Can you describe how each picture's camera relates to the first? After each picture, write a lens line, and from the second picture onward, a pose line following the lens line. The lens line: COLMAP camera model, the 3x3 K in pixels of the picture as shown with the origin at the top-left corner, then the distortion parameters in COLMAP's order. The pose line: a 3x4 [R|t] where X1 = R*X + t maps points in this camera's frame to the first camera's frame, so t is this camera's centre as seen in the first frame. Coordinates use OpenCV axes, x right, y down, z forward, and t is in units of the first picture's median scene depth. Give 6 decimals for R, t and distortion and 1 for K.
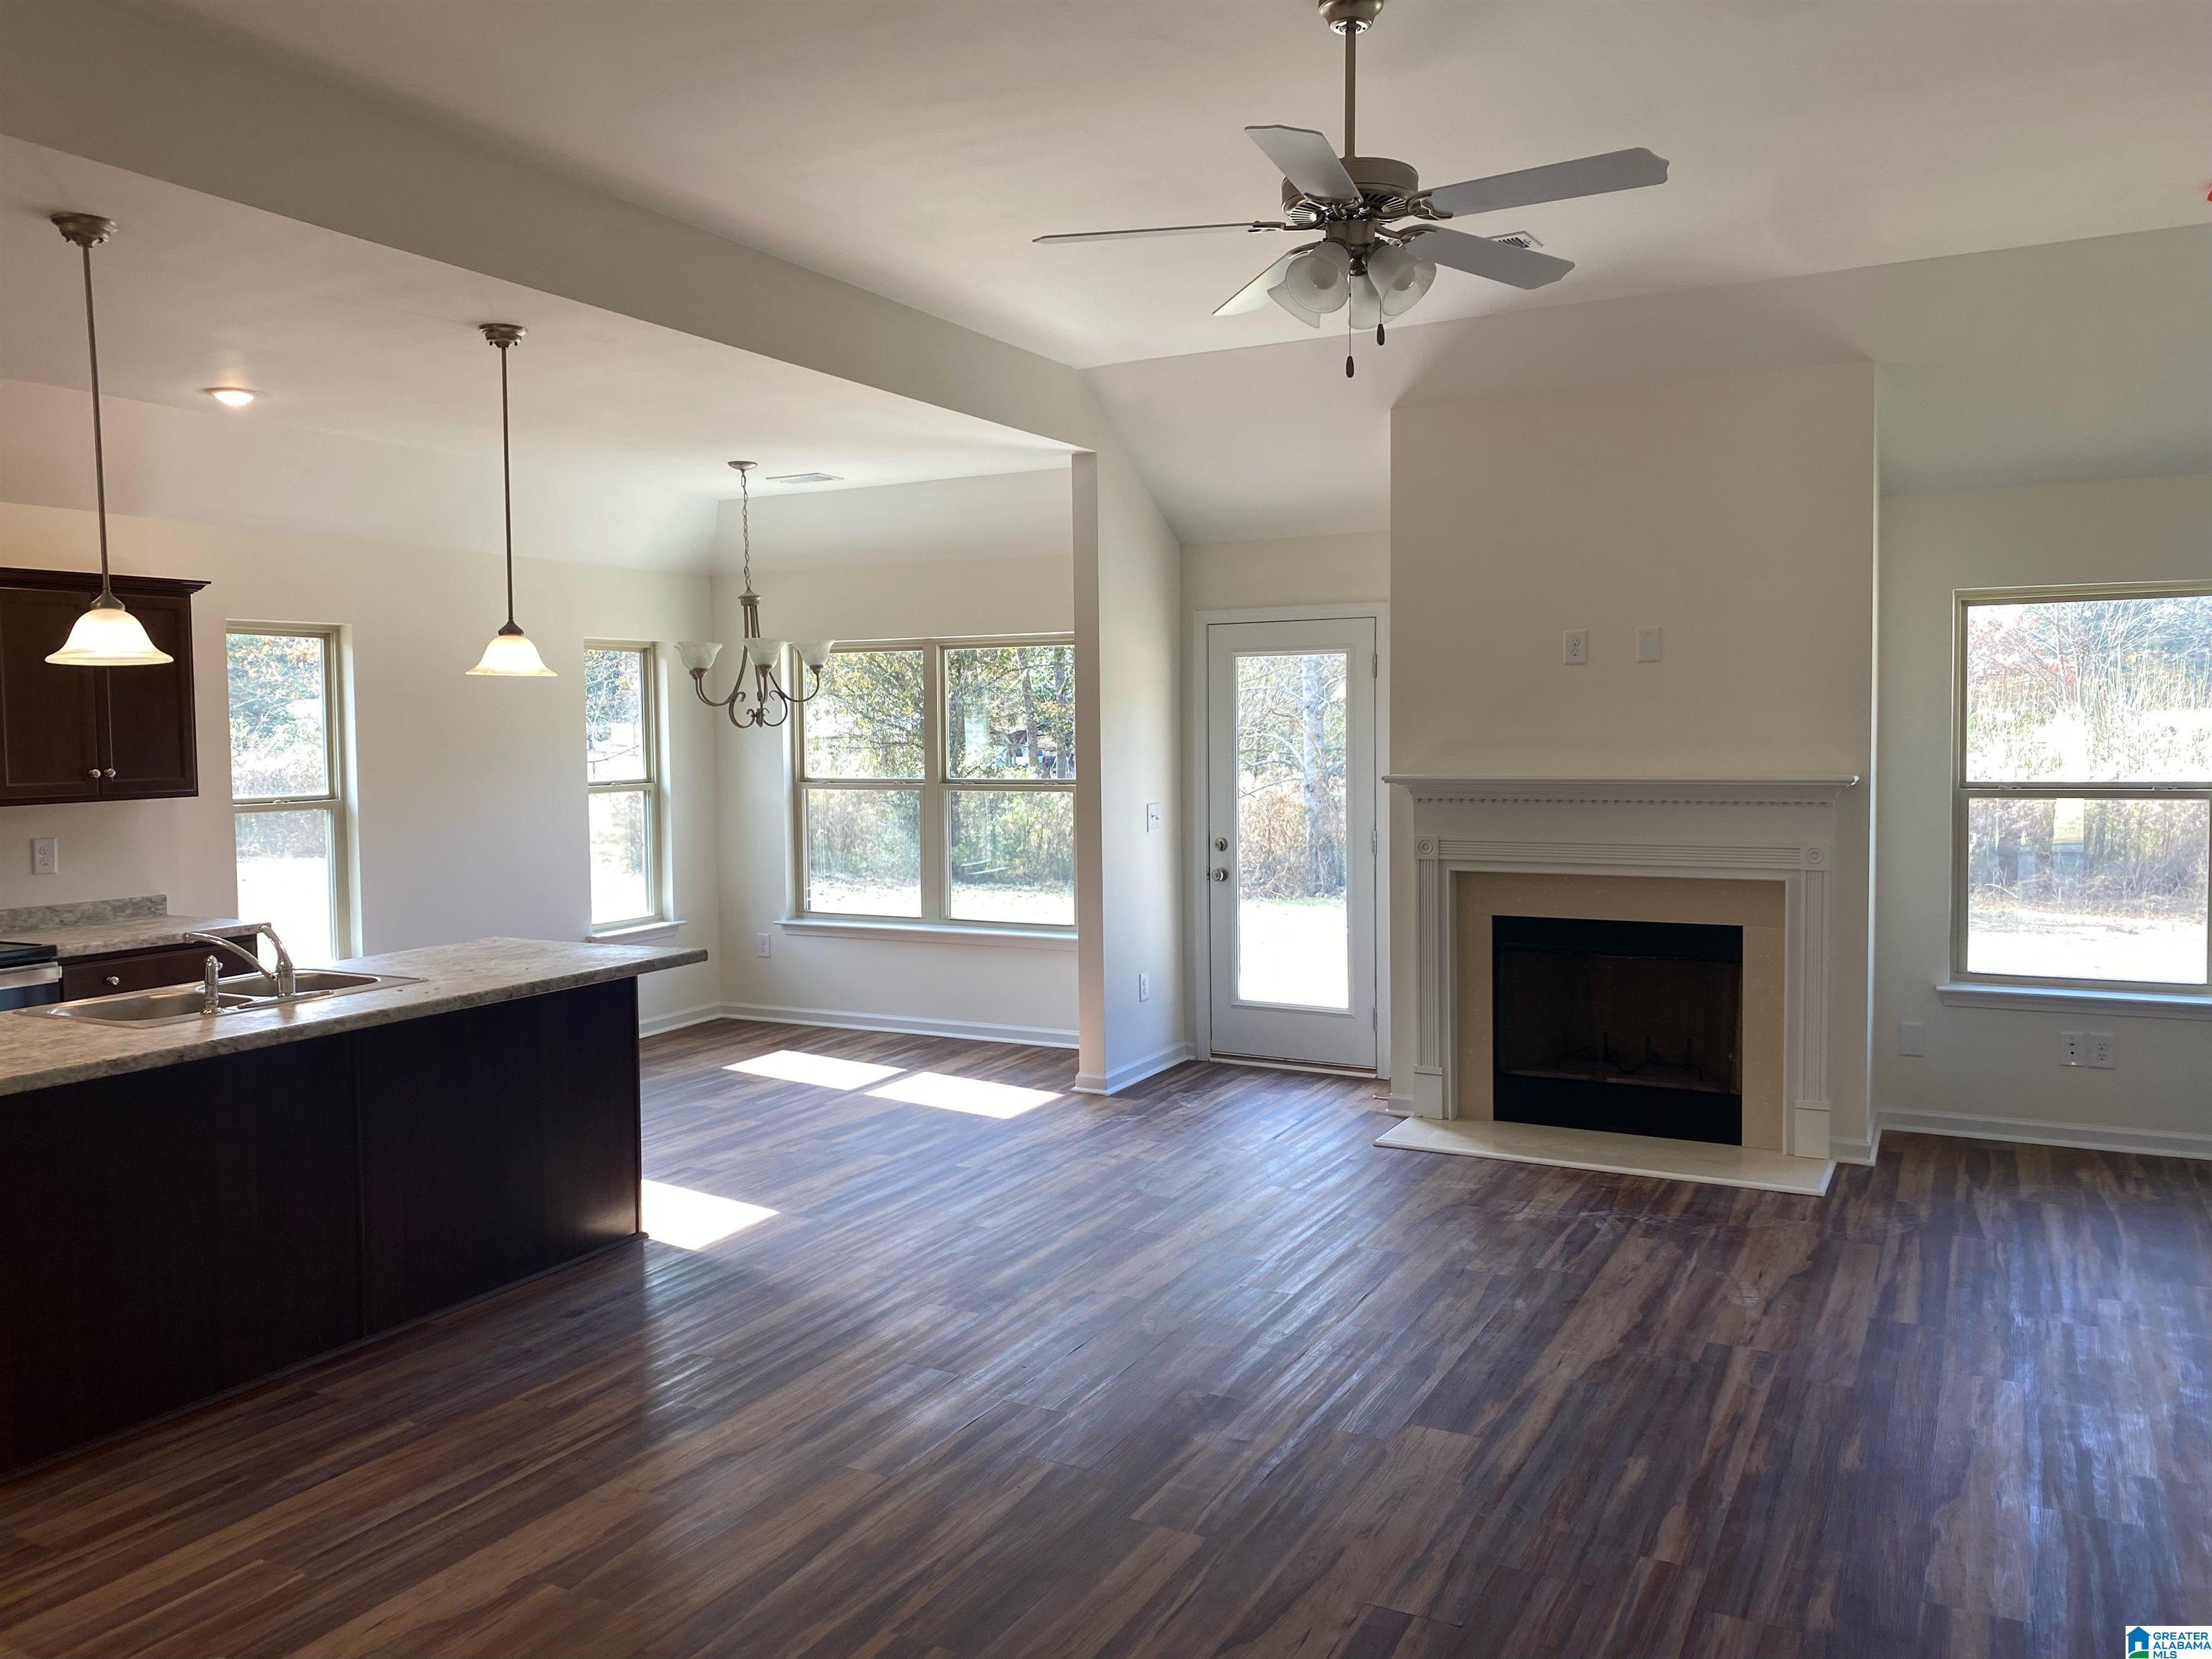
lens RADIAL K [[1698.1, 0, 1100.5], [0, 1698.1, 803.5], [0, 0, 1]] dist [0.047990, -0.069672]
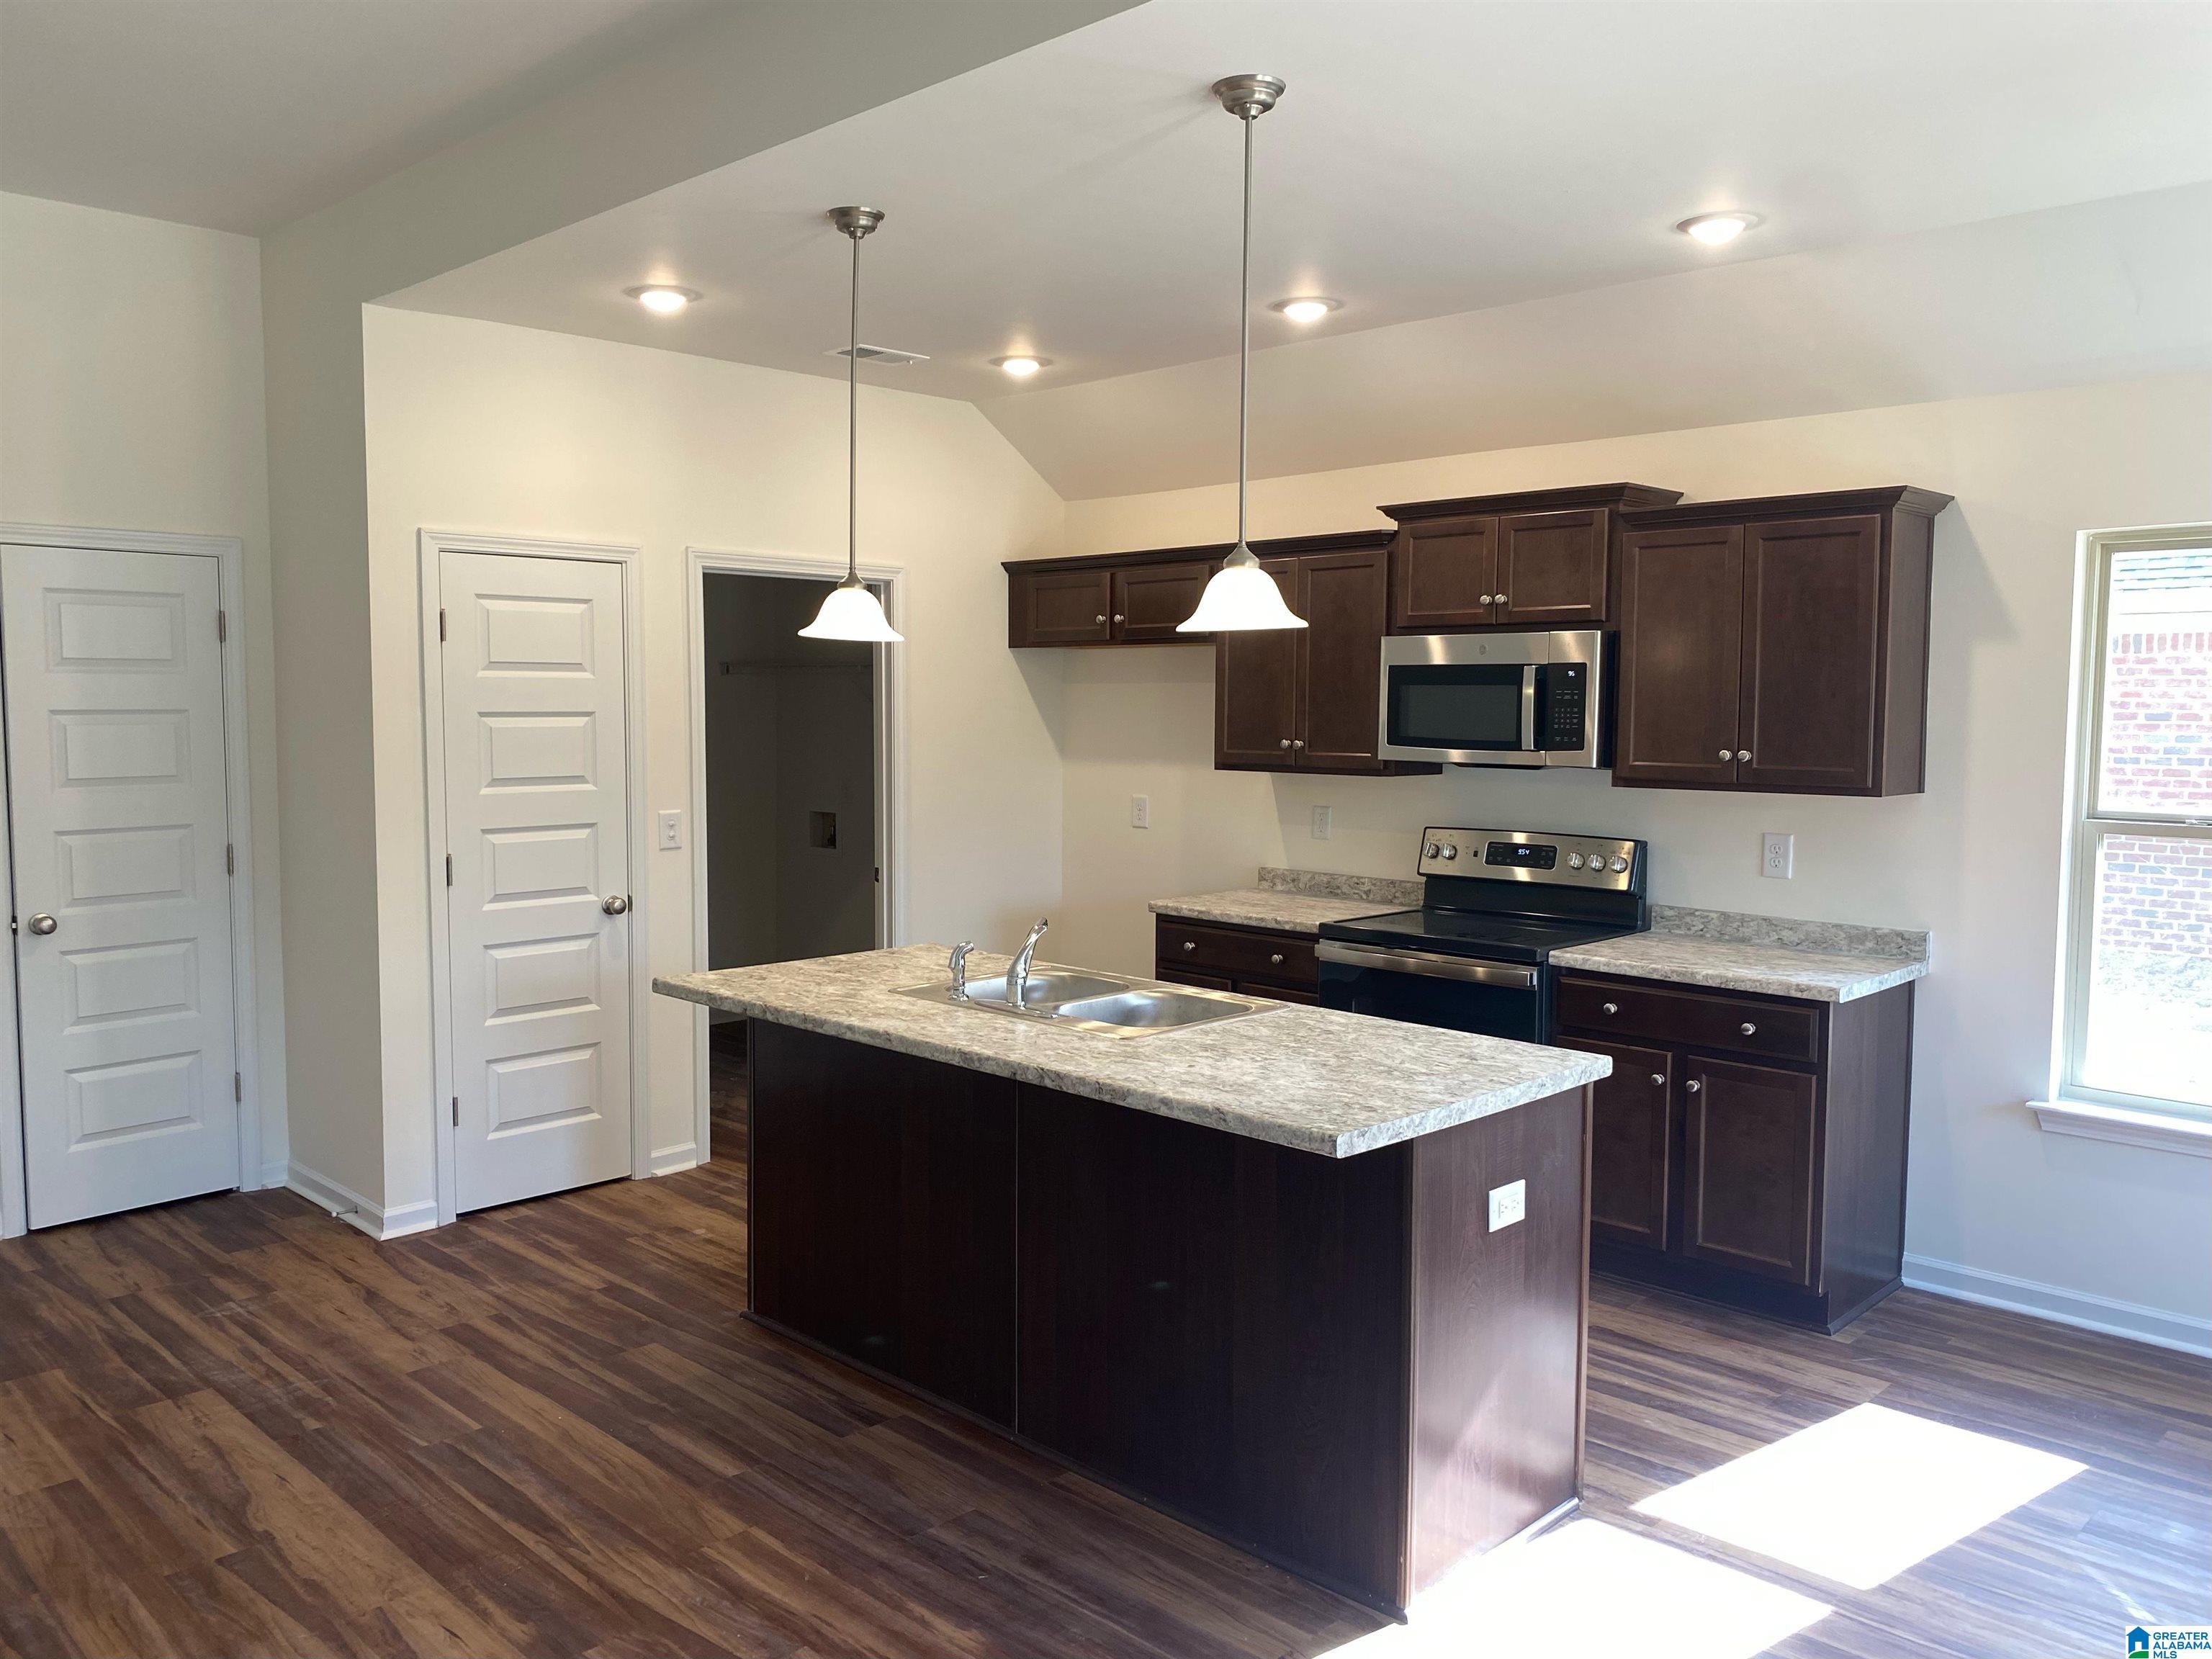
lens RADIAL K [[1681.5, 0, 1084.0], [0, 1681.5, 822.7], [0, 0, 1]] dist [0.065614, -0.111858]
pose [[-0.293382, 0.082050, -0.952468, 0.236217], [-0.045570, 0.993977, 0.099663, -0.049011], [0.954908, 0.072644, -0.287876, 0.909270]]
